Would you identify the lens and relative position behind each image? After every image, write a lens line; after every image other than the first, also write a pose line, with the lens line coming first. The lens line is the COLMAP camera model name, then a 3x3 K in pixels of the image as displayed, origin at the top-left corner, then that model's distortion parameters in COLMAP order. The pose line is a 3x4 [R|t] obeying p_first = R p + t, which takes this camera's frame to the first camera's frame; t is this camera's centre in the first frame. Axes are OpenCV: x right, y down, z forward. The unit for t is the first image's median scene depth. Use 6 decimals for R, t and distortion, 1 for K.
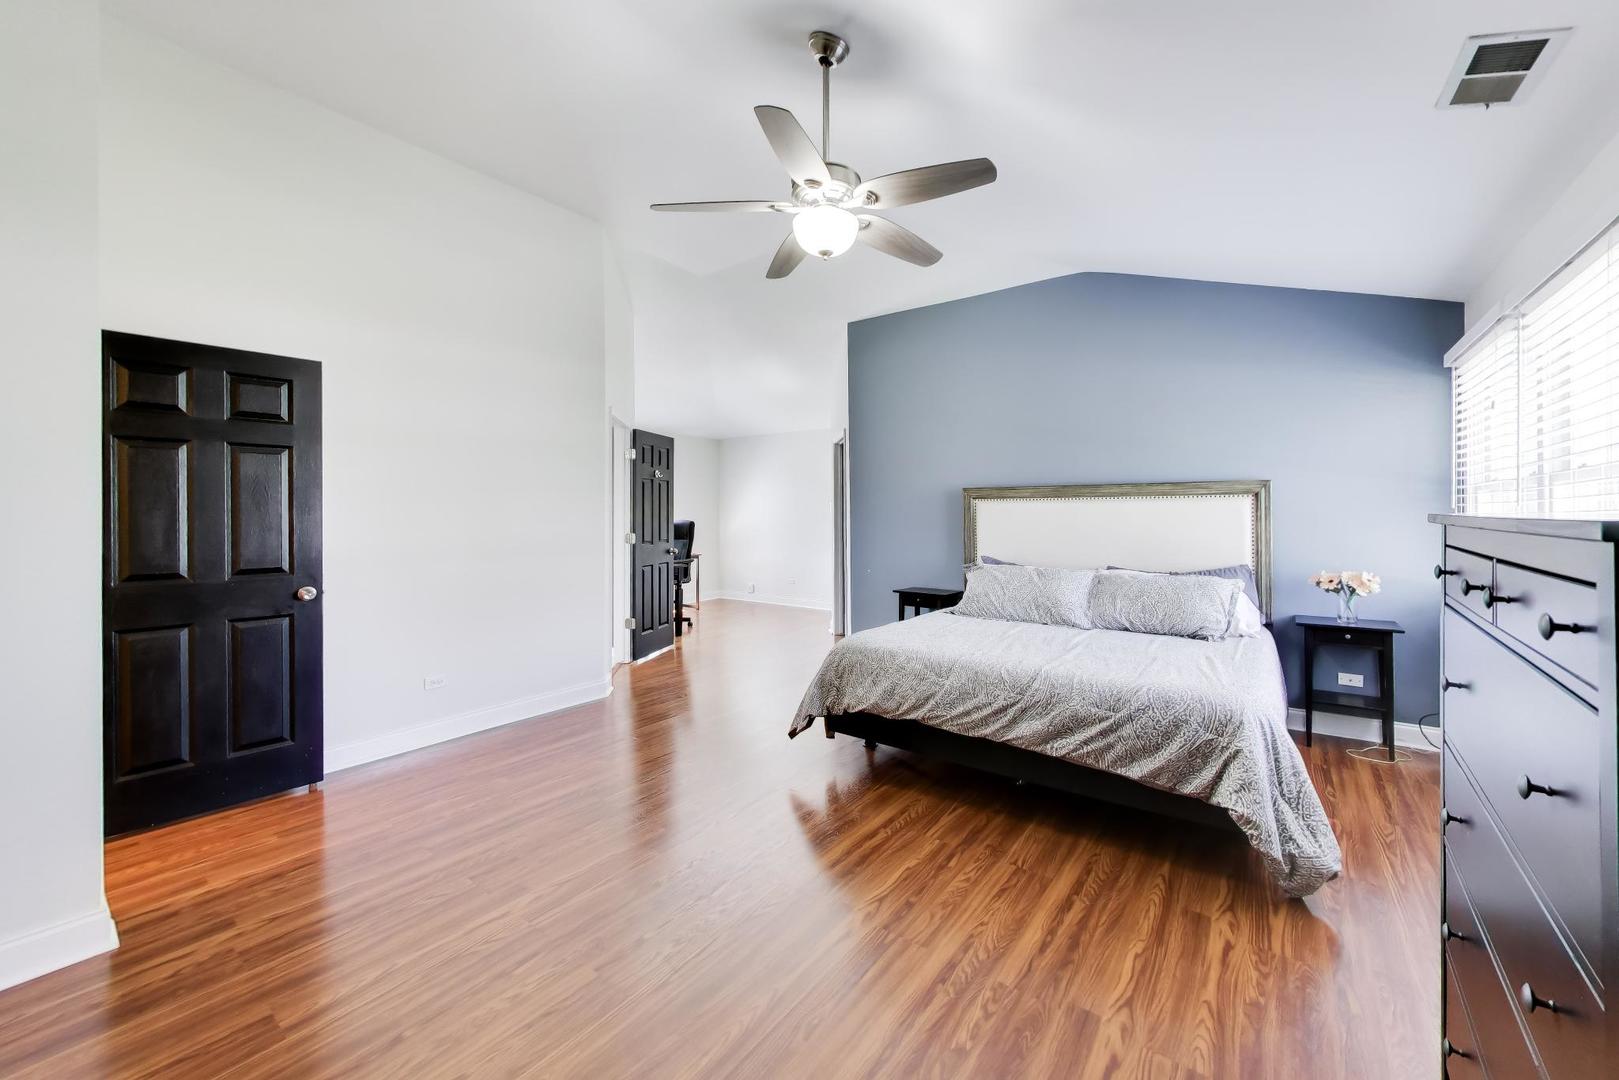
lens RADIAL K [[575.5, 0, 809.8], [0, 575.5, 516.6], [0, 0, 1]] dist [0.001122, 0.000086]
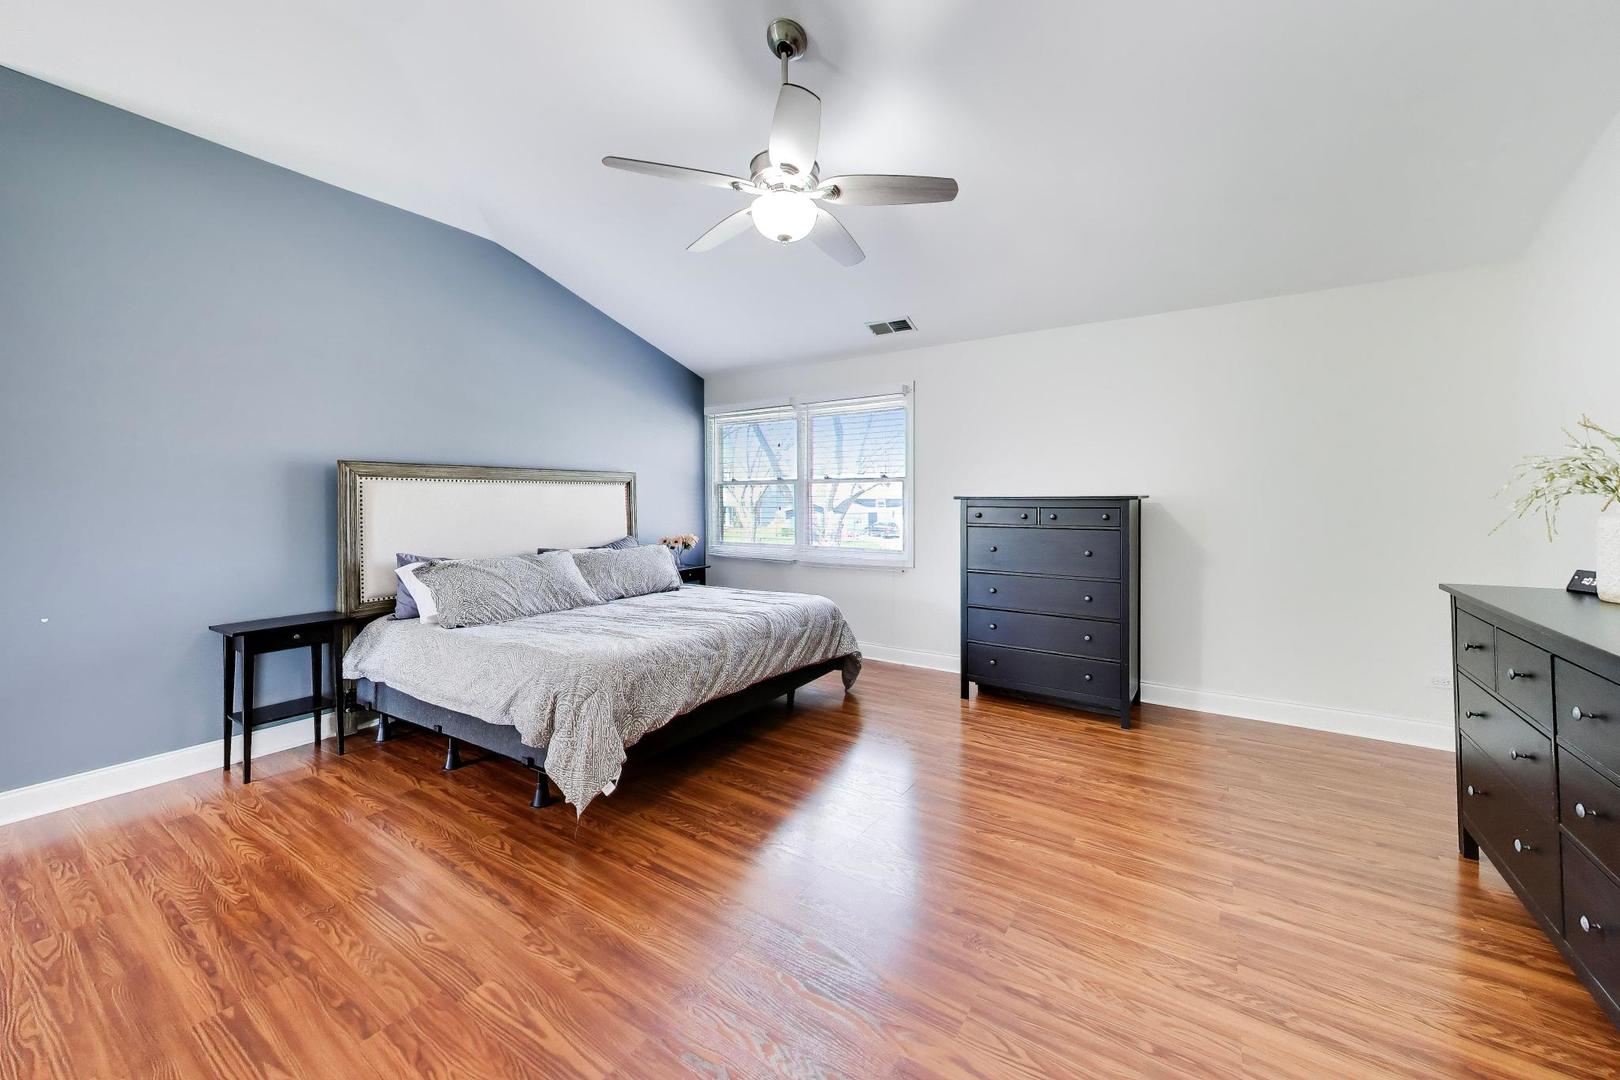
lens RADIAL K [[615.3, 0, 810.2], [0, 615.3, 504.7], [0, 0, 1]] dist [-0.000565, -0.000093]
pose [[-0.045794, -0.007865, 0.998920, -0.959015], [0.002367, 0.999965, 0.007981, -0.000494], [-0.998948, 0.002730, -0.045774, 0.915983]]
